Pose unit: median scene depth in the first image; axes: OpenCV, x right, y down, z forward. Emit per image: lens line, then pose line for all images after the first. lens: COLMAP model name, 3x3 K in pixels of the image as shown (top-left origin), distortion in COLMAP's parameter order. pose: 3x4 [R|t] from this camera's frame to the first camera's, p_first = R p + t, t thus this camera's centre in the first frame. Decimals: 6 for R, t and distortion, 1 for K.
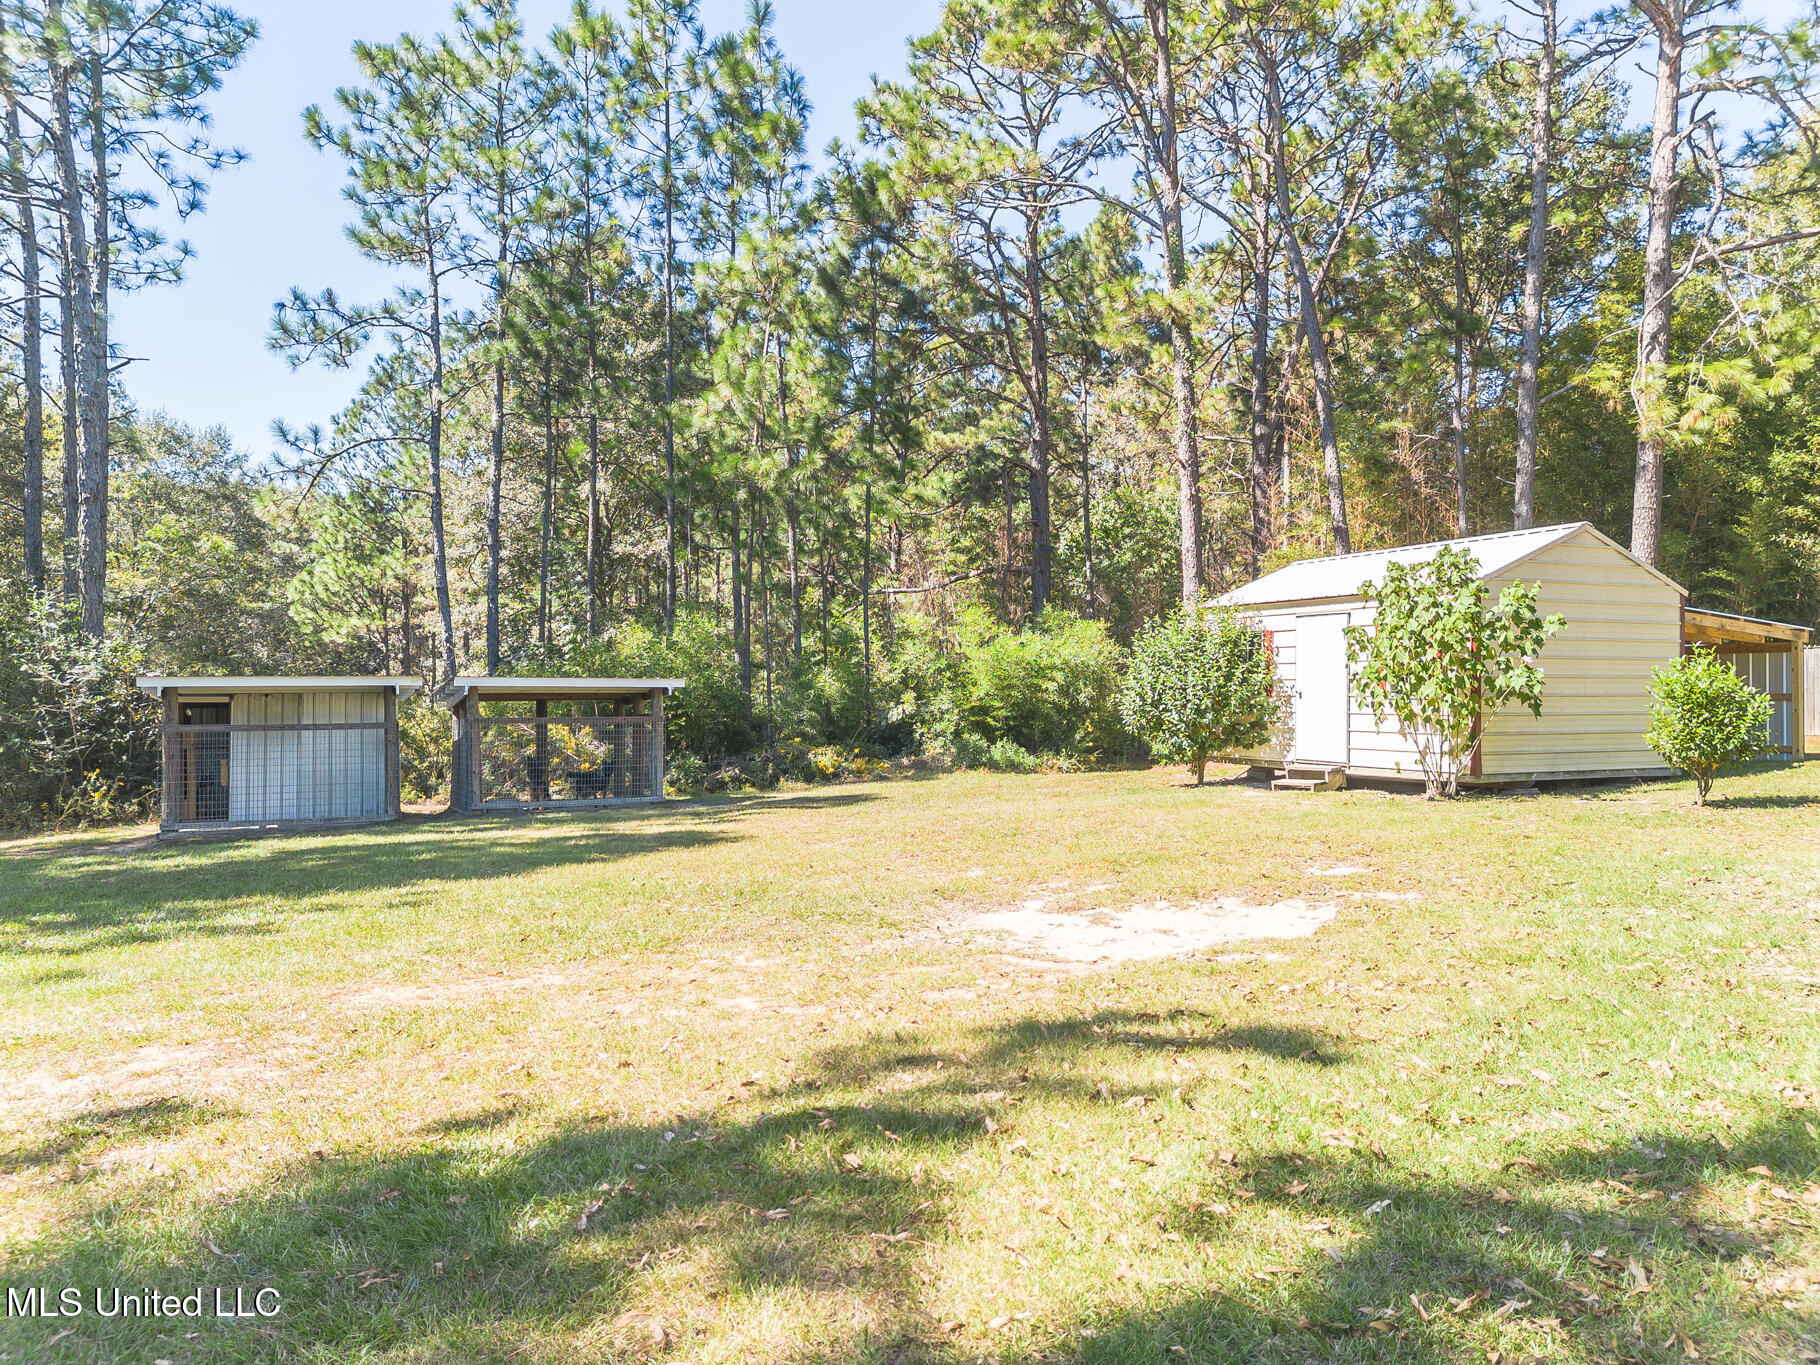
lens RADIAL K [[1261.8, 0, 928.8], [0, 1261.8, 693.1], [0, 0, 1]] dist [0.104183, -0.148343]
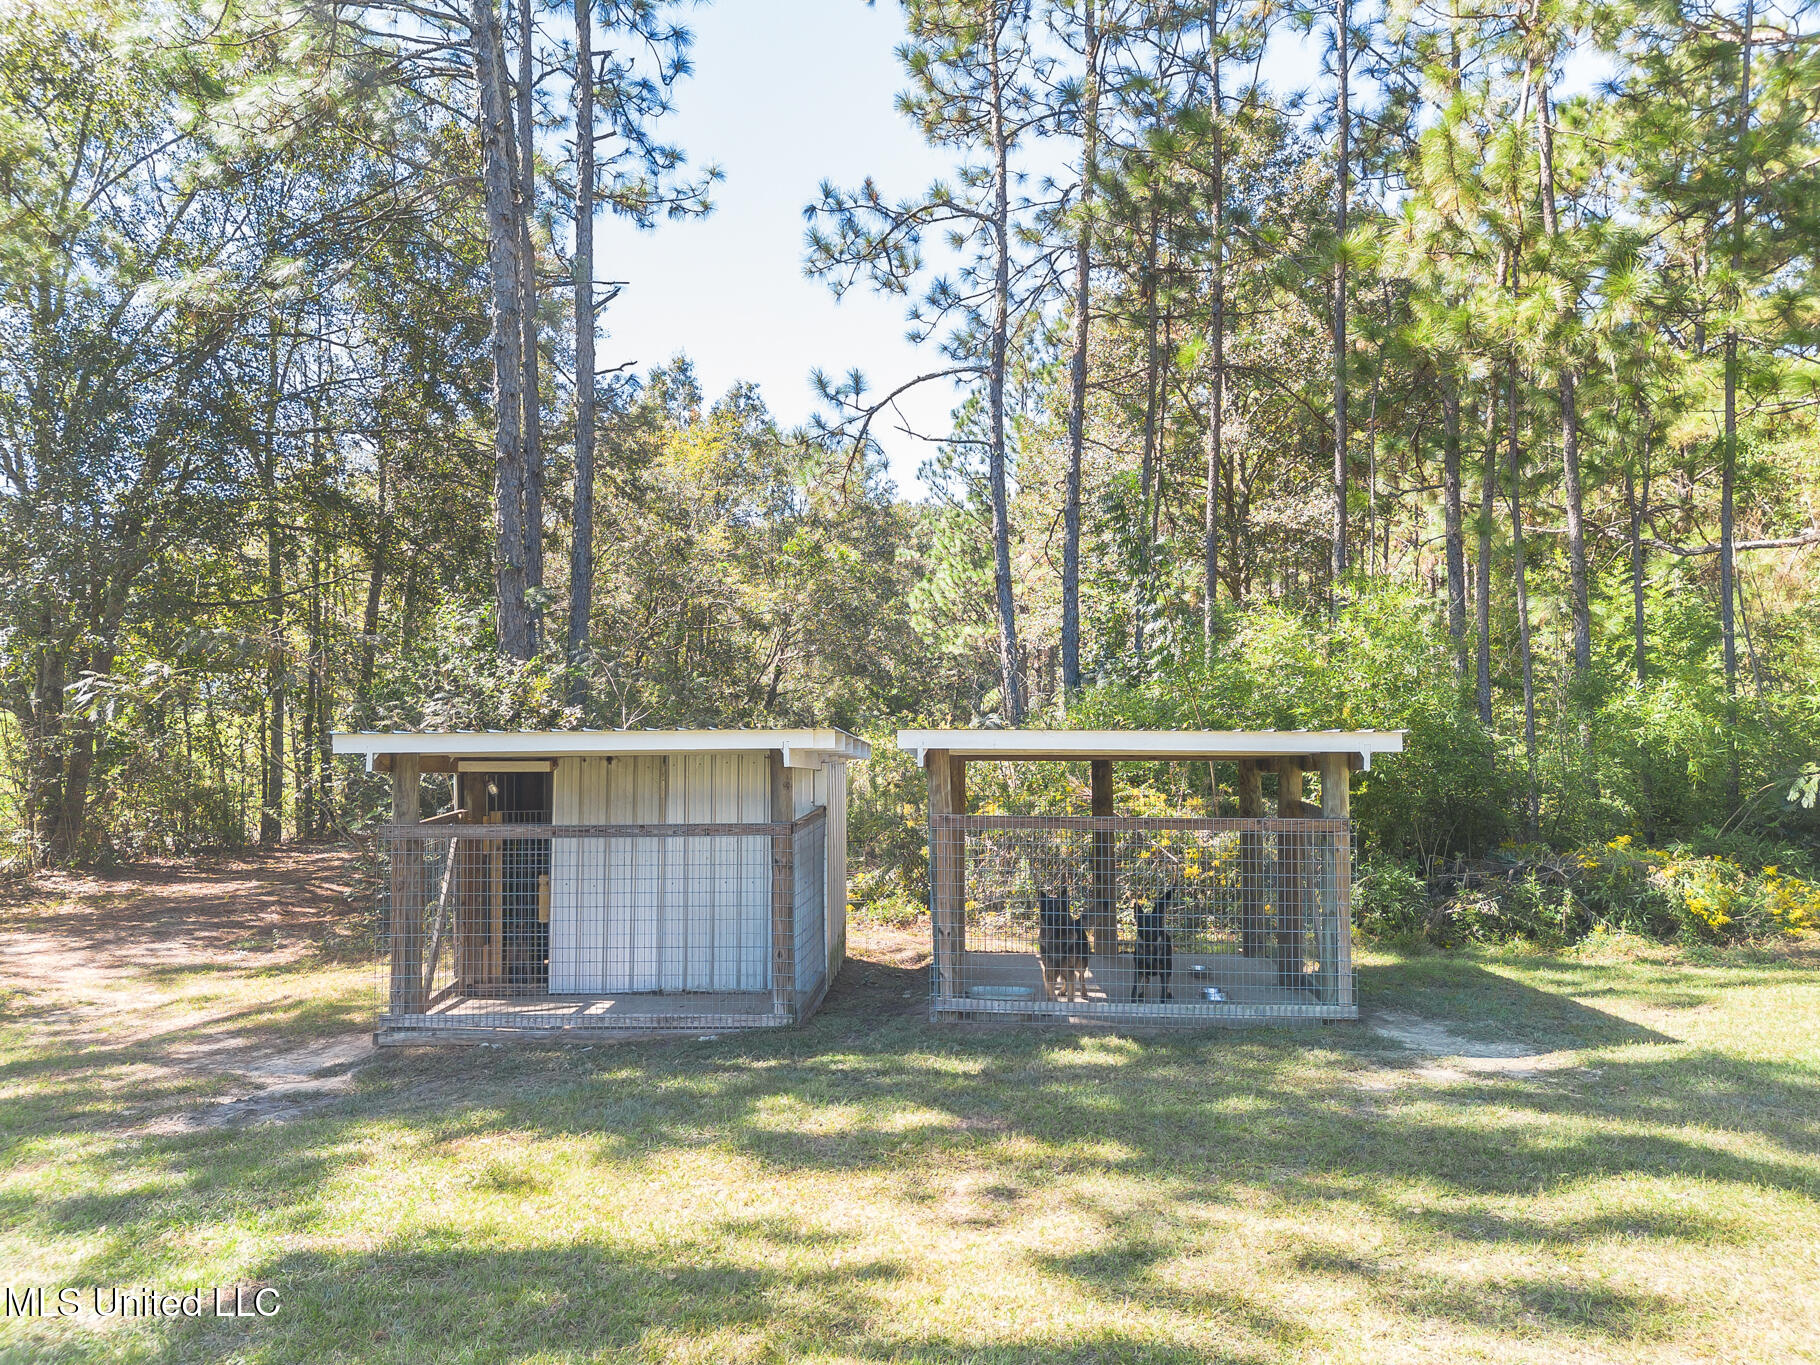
lens RADIAL K [[1261.8, 0, 928.8], [0, 1261.8, 693.1], [0, 0, 1]] dist [0.104183, -0.148343]
pose [[0.877942, -0.004259, -0.478749, -0.083925], [0.002654, 0.999988, -0.004030, -0.014914], [0.478760, 0.002268, 0.877943, 0.365247]]
